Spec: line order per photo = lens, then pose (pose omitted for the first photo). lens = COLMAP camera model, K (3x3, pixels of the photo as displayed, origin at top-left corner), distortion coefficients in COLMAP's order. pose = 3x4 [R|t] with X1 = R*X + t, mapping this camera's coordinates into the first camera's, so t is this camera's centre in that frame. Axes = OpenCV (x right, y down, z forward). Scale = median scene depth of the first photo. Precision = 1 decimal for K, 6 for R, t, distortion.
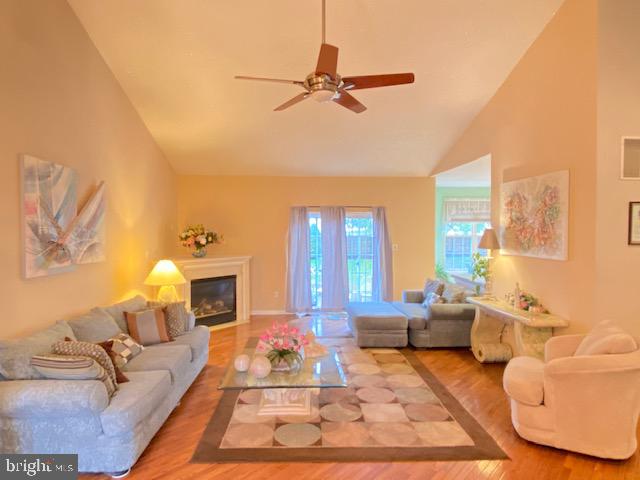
lens RADIAL K [[387.7, 0, 311.9], [0, 387.7, 240.8], [0, 0, 1]] dist [0.001943, -0.001270]
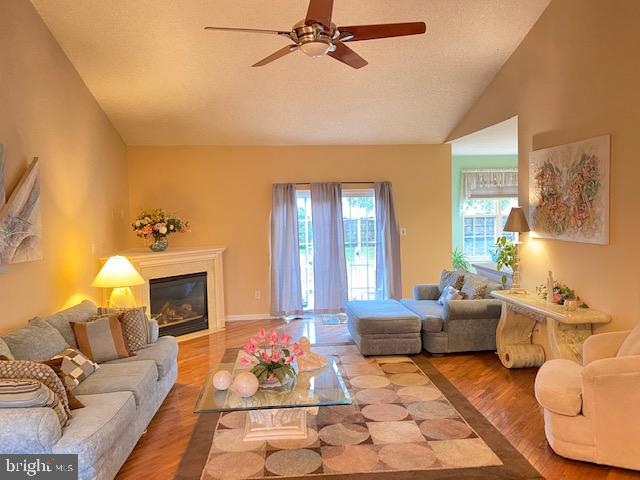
lens RADIAL K [[492.0, 0, 320.0], [0, 492.0, 240.0], [0, 0, 1]] dist [-0.049359, 0.079536]
pose [[0.998608, -0.024402, 0.046755, -0.012243], [0.022887, 0.999204, 0.032666, -0.006252], [-0.047515, -0.031550, 0.998372, -0.022767]]
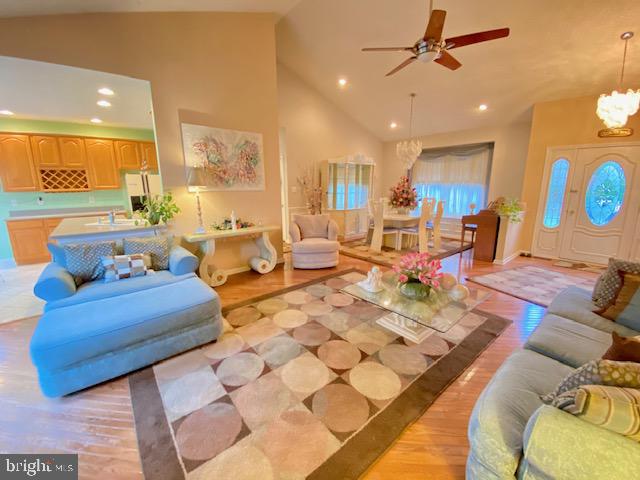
lens RADIAL K [[260.6, 0, 315.3], [0, 260.6, 239.3], [0, 0, 1]] dist [0.029693, -0.025410]
pose [[-0.604965, -0.158232, 0.780372, -0.367273], [0.032094, 0.974414, 0.222457, 0.011703], [-0.795605, 0.159624, -0.584408, 1.327402]]
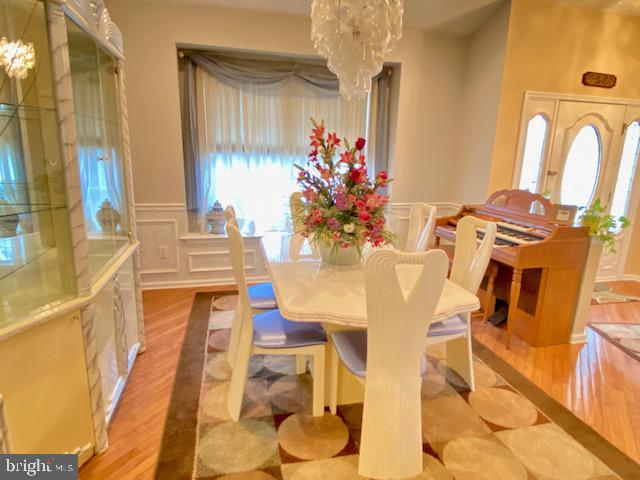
lens RADIAL K [[380.1, 0, 320.0], [0, 380.1, 240.0], [0, 0, 1]] dist [0.029786, -0.000850]
pose [[-0.978185, 0.020580, -0.206715, 0.586222], [-0.034781, 0.964809, 0.260642, 0.023291], [0.204805, 0.262146, -0.943045, 0.666868]]
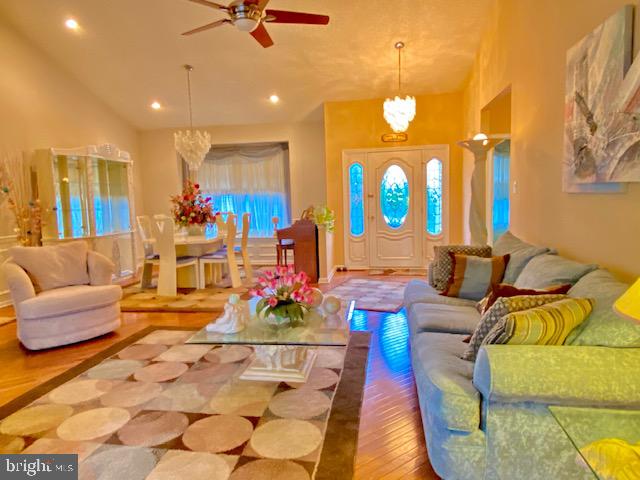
lens RADIAL K [[416.0, 0, 316.6], [0, 416.0, 239.8], [0, 0, 1]] dist [0.063702, -0.065885]
pose [[-0.979778, 0.011081, 0.199779, -0.260561], [0.037600, 0.990875, 0.129437, 0.041599], [-0.196522, 0.134331, -0.971254, 1.481352]]
